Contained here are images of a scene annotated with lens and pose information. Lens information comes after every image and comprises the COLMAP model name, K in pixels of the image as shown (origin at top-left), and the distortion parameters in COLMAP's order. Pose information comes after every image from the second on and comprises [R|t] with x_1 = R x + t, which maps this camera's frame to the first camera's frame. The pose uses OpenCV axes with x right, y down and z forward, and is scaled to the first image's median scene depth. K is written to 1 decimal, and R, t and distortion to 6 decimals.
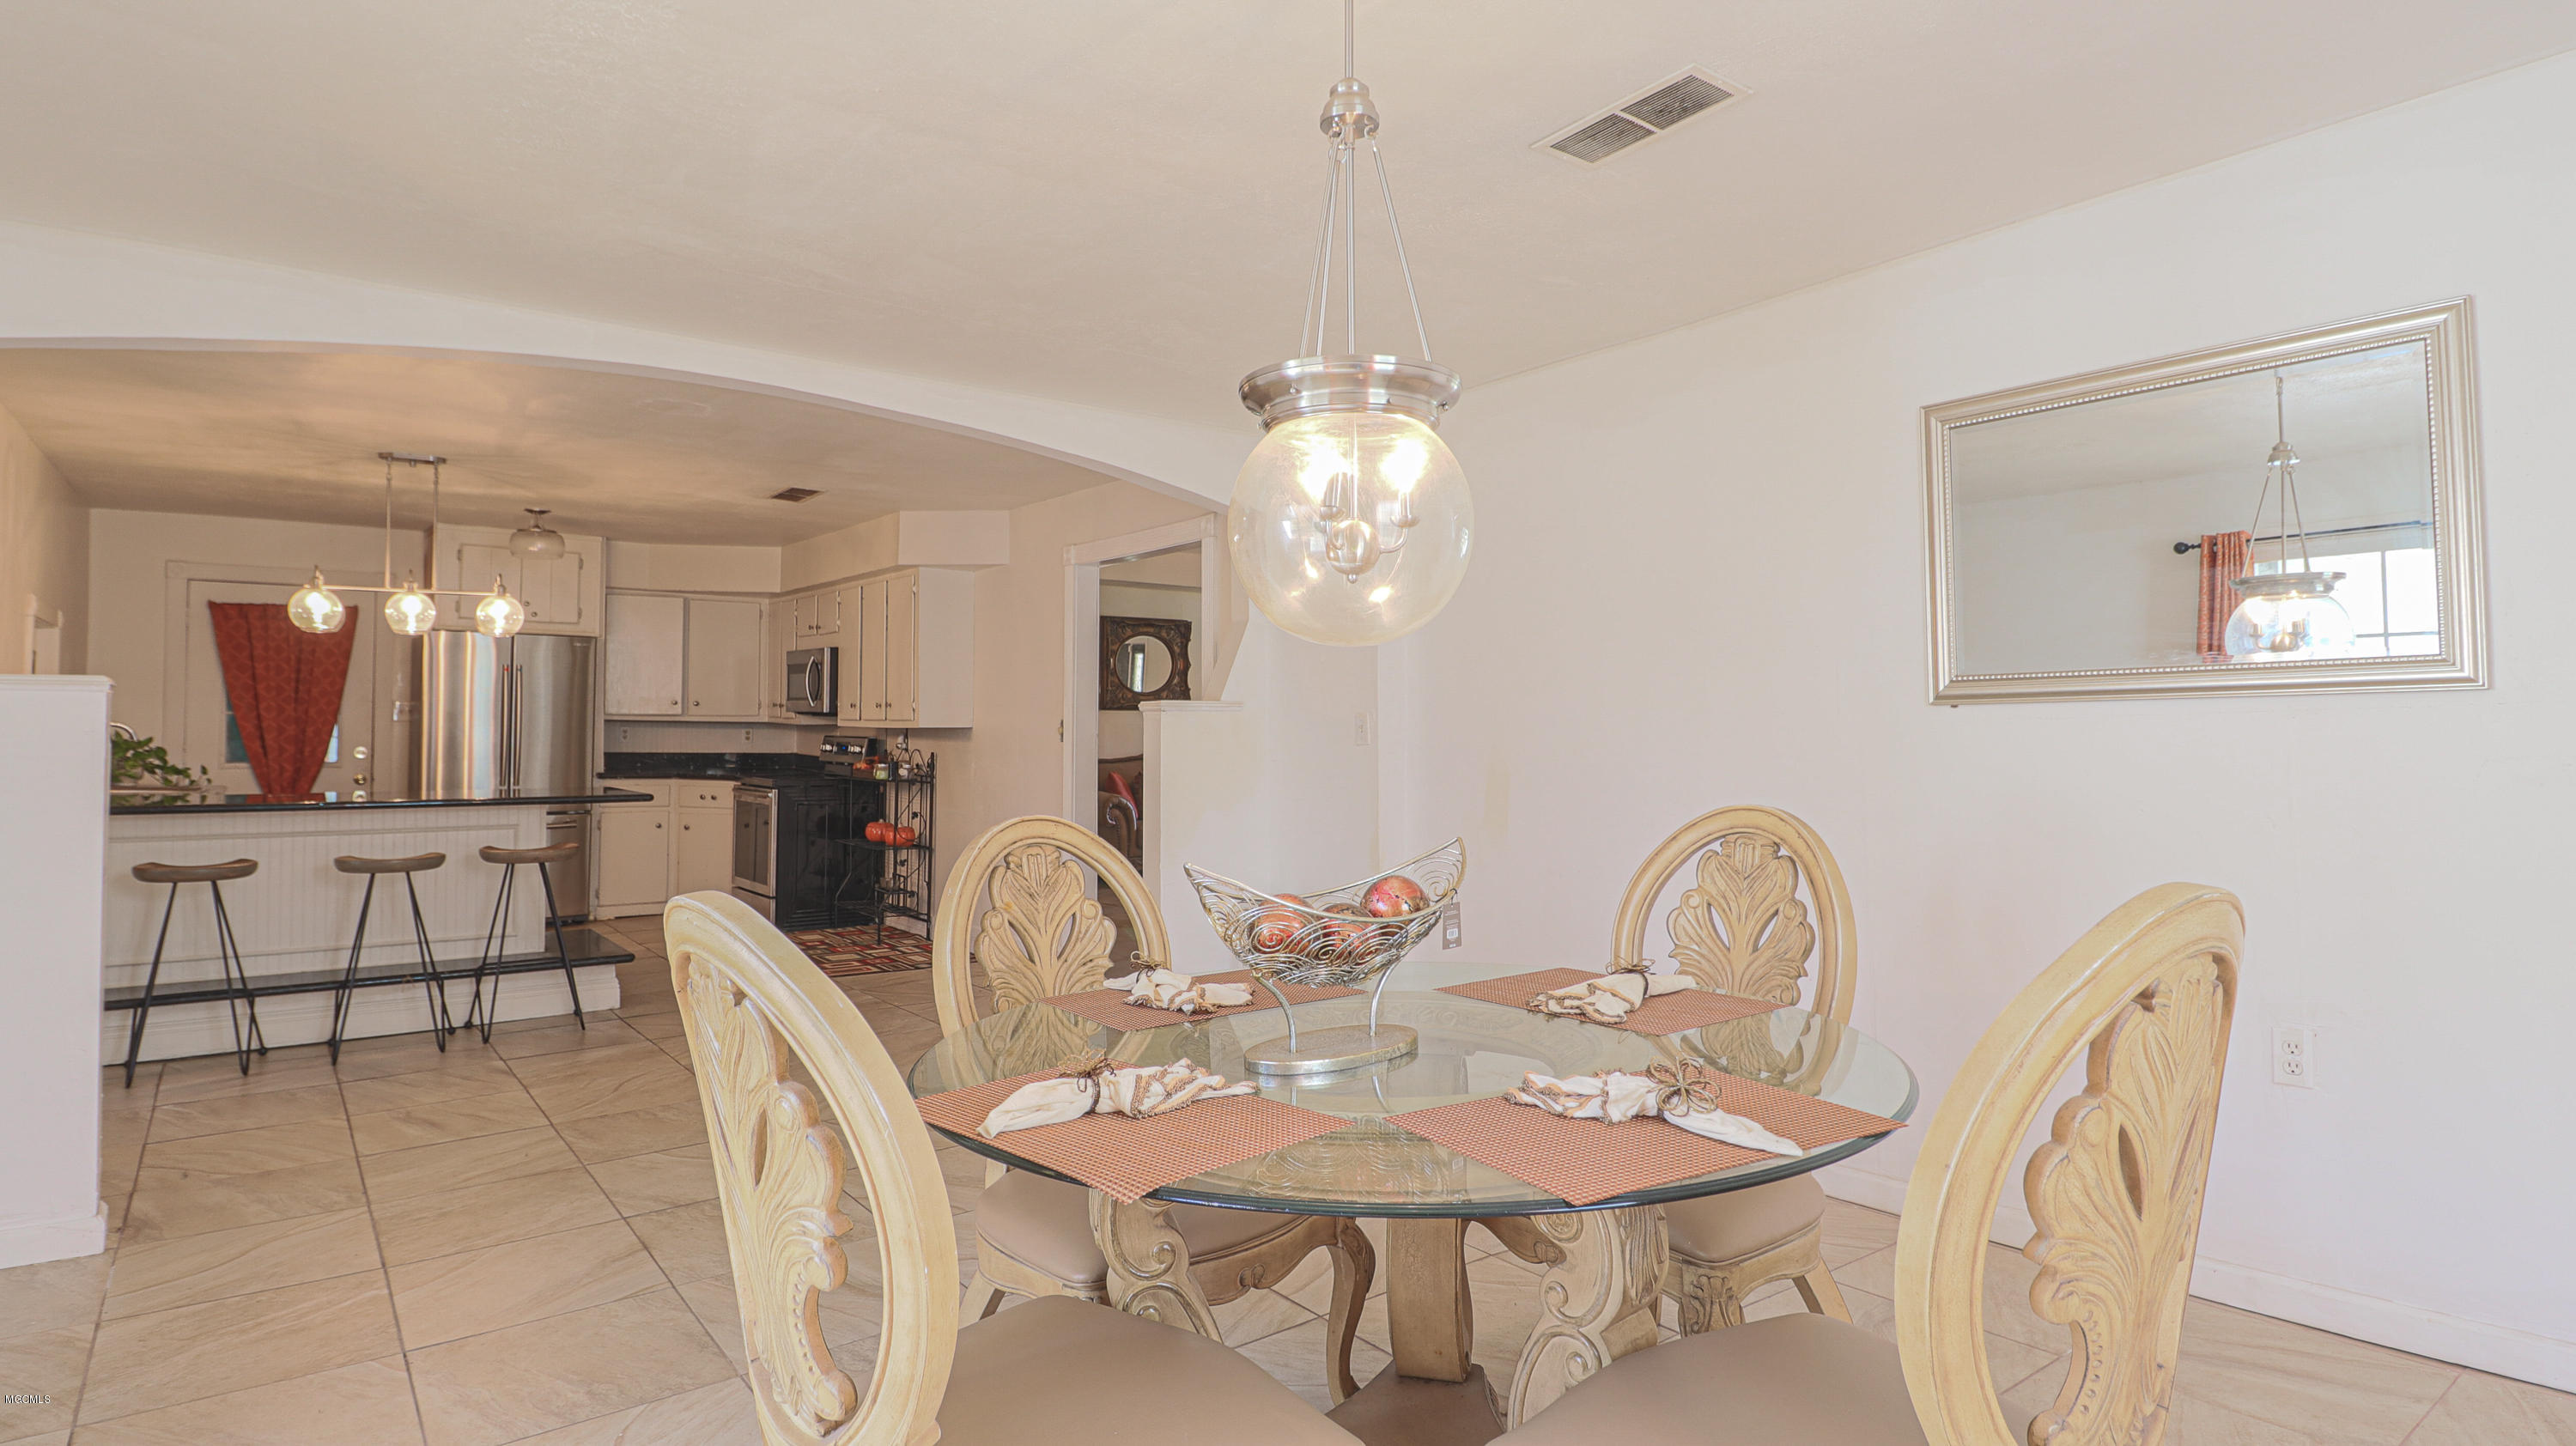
lens RADIAL K [[1377.5, 0, 1288.8], [0, 1377.5, 718.1], [0, 0, 1]] dist [-0.002320, 0.000306]
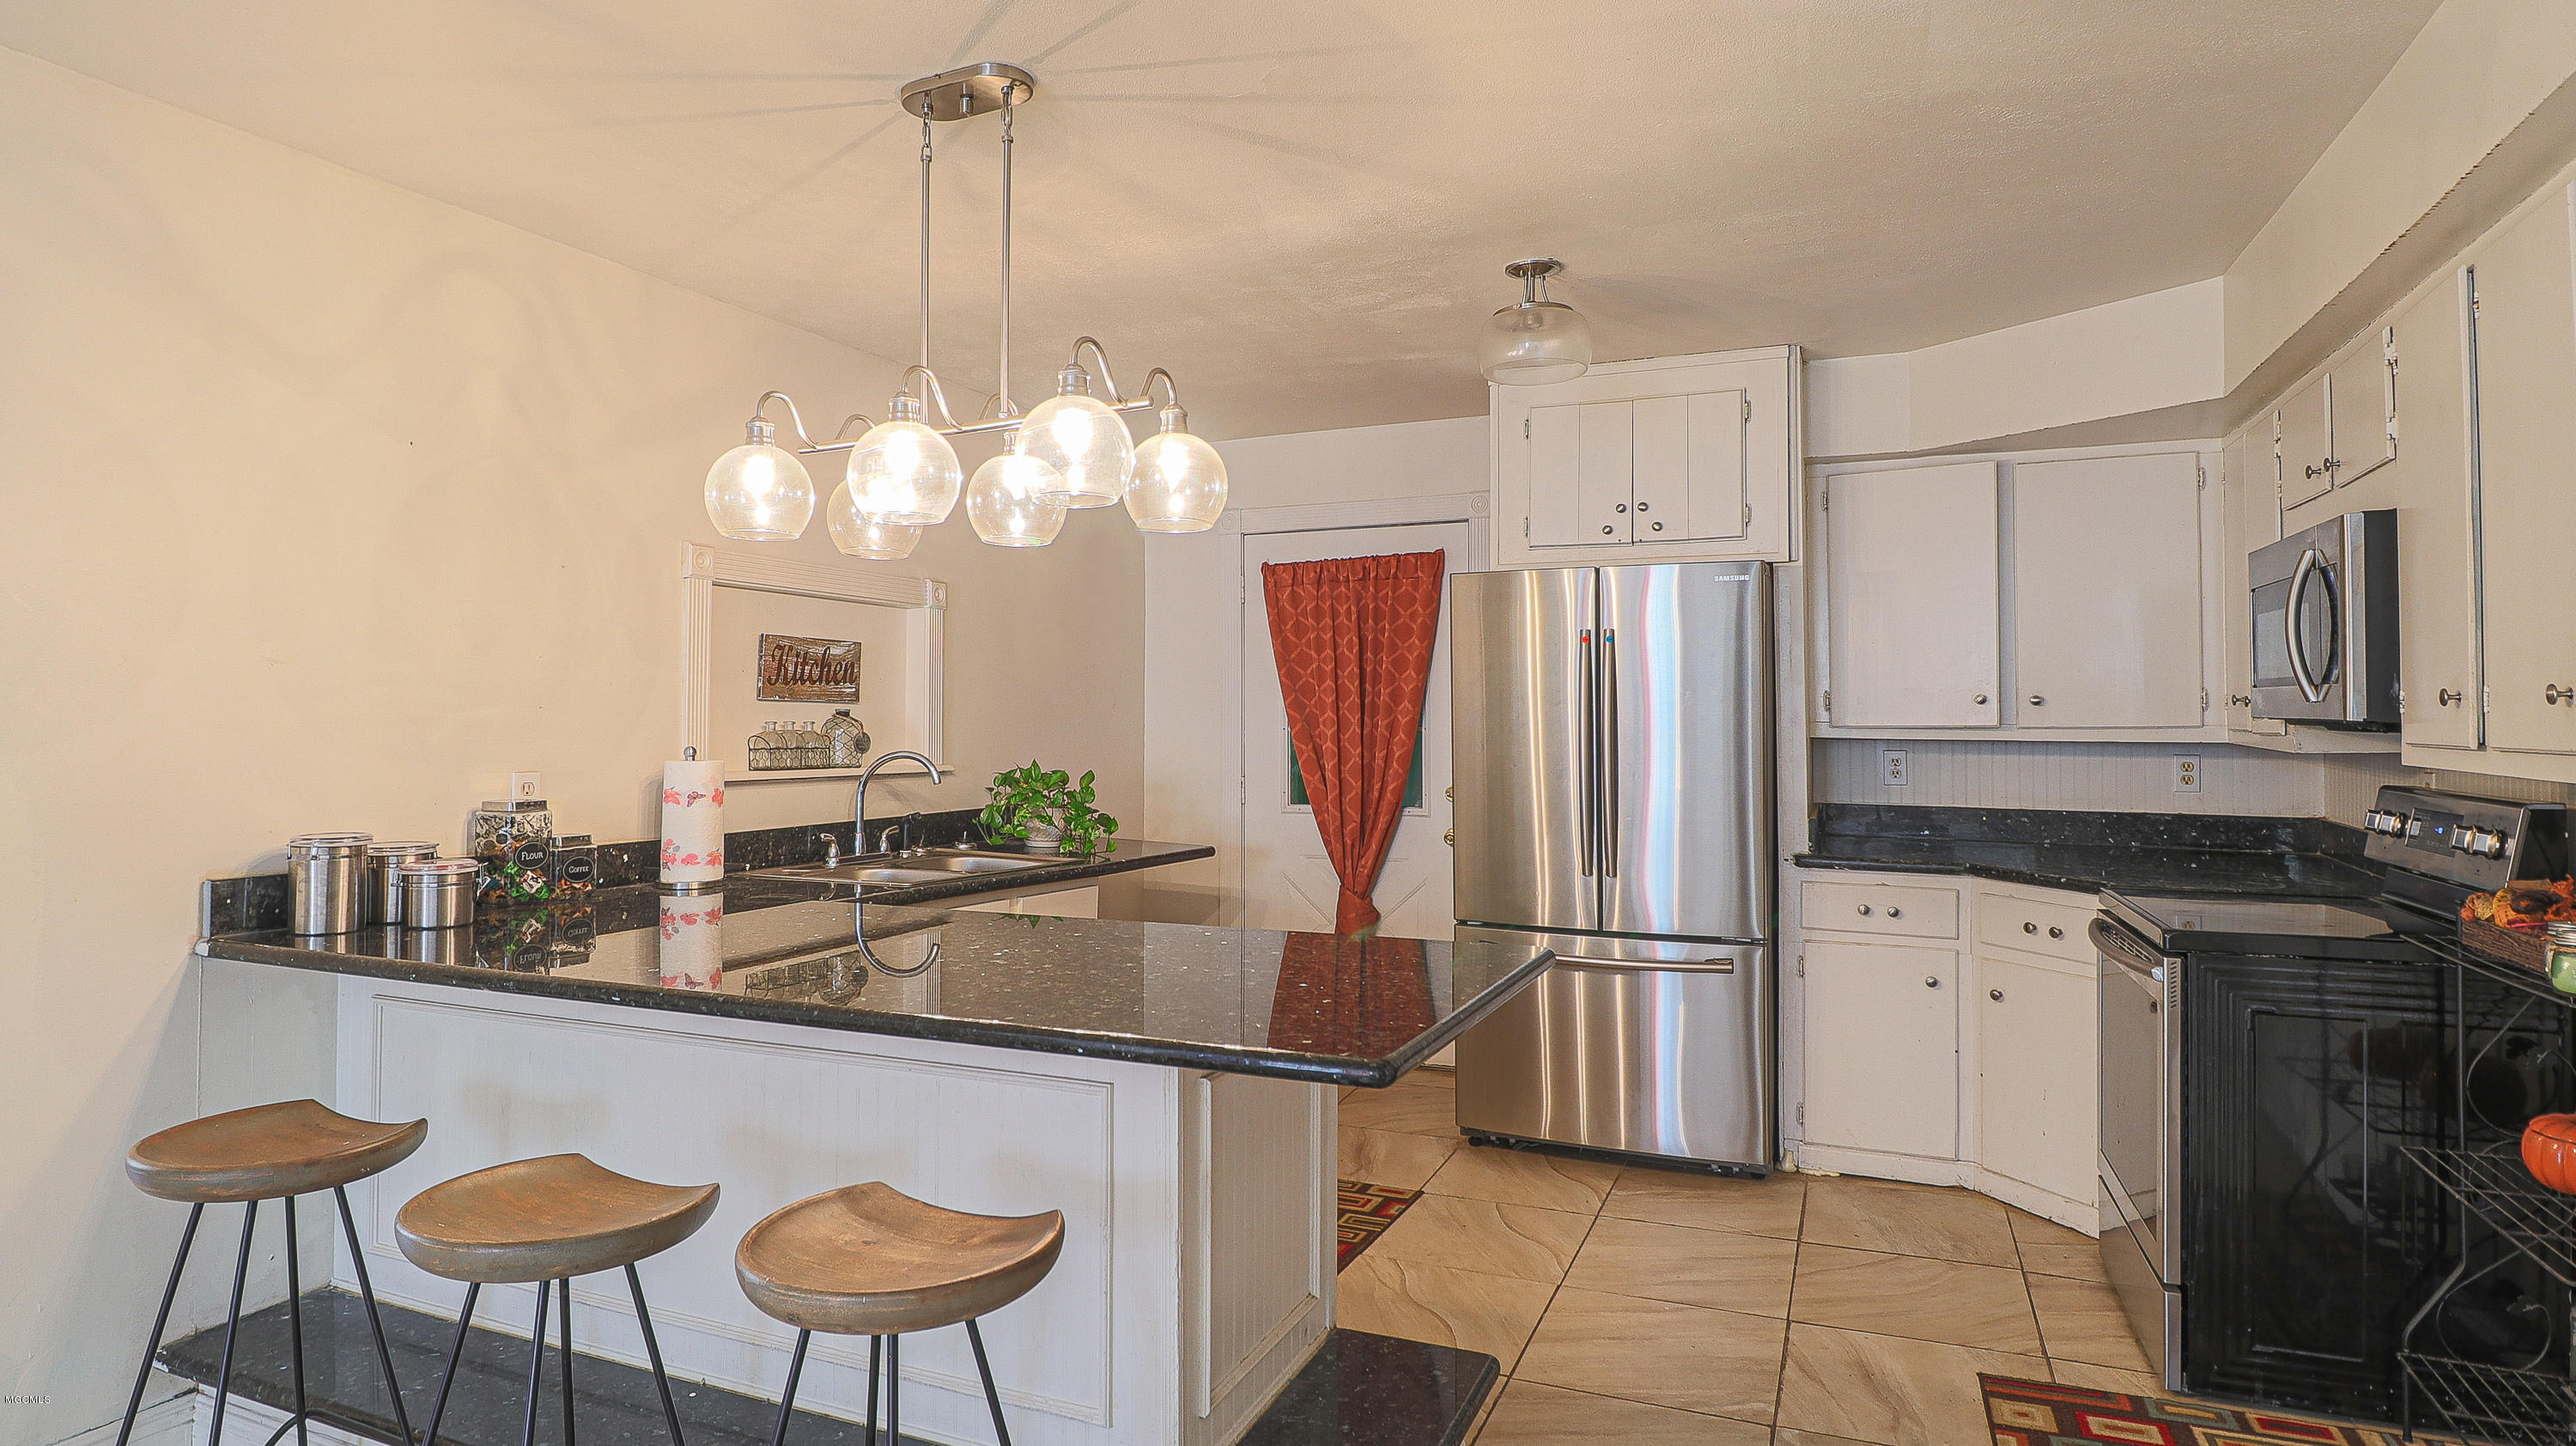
lens RADIAL K [[1377.5, 0, 1293.4], [0, 1377.5, 700.2], [0, 0, 1]] dist [-0.002320, 0.000306]
pose [[0.492536, -0.019373, -0.870076, -0.178157], [0.007787, 0.999810, -0.017854, -0.005187], [0.870257, 0.002019, 0.492594, 0.620944]]
